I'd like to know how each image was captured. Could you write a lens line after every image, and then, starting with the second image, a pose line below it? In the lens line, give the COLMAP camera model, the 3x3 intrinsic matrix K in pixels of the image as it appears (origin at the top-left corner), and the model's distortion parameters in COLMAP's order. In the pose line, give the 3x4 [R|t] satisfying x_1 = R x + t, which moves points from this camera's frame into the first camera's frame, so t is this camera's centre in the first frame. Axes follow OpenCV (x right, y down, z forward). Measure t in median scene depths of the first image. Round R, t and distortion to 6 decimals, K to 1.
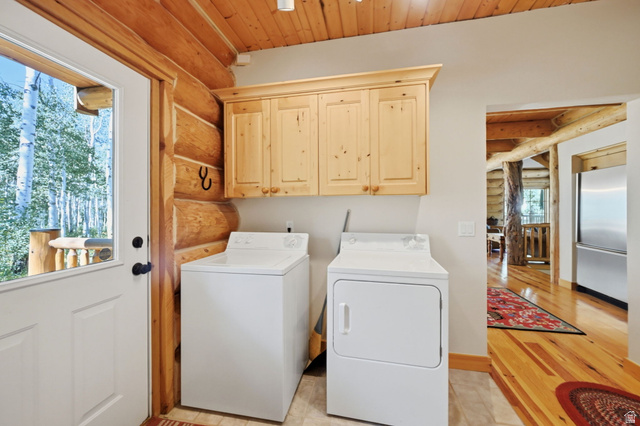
lens RADIAL K [[251.6, 0, 320.0], [0, 251.6, 213.0], [0, 0, 1]] dist [0.000103, 0.000029]
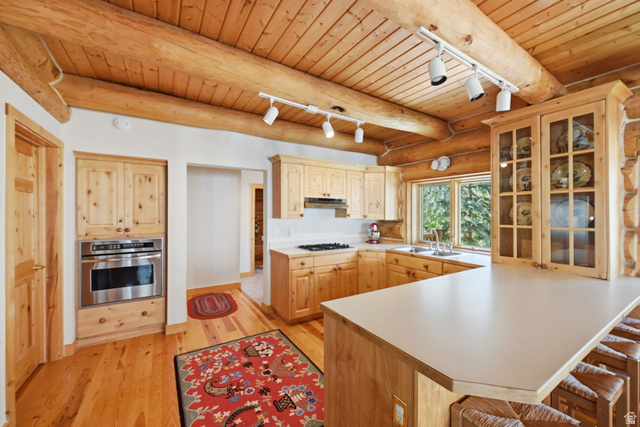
lens RADIAL K [[251.6, 0, 320.0], [0, 251.6, 213.5], [0, 0, 1]] dist [0.000103, 0.000029]
pose [[-0.717626, -0.000462, -0.696428, 1.204723], [-0.000545, 1.000000, -0.000101, -0.082626], [0.696428, 0.000307, -0.717627, 1.912986]]
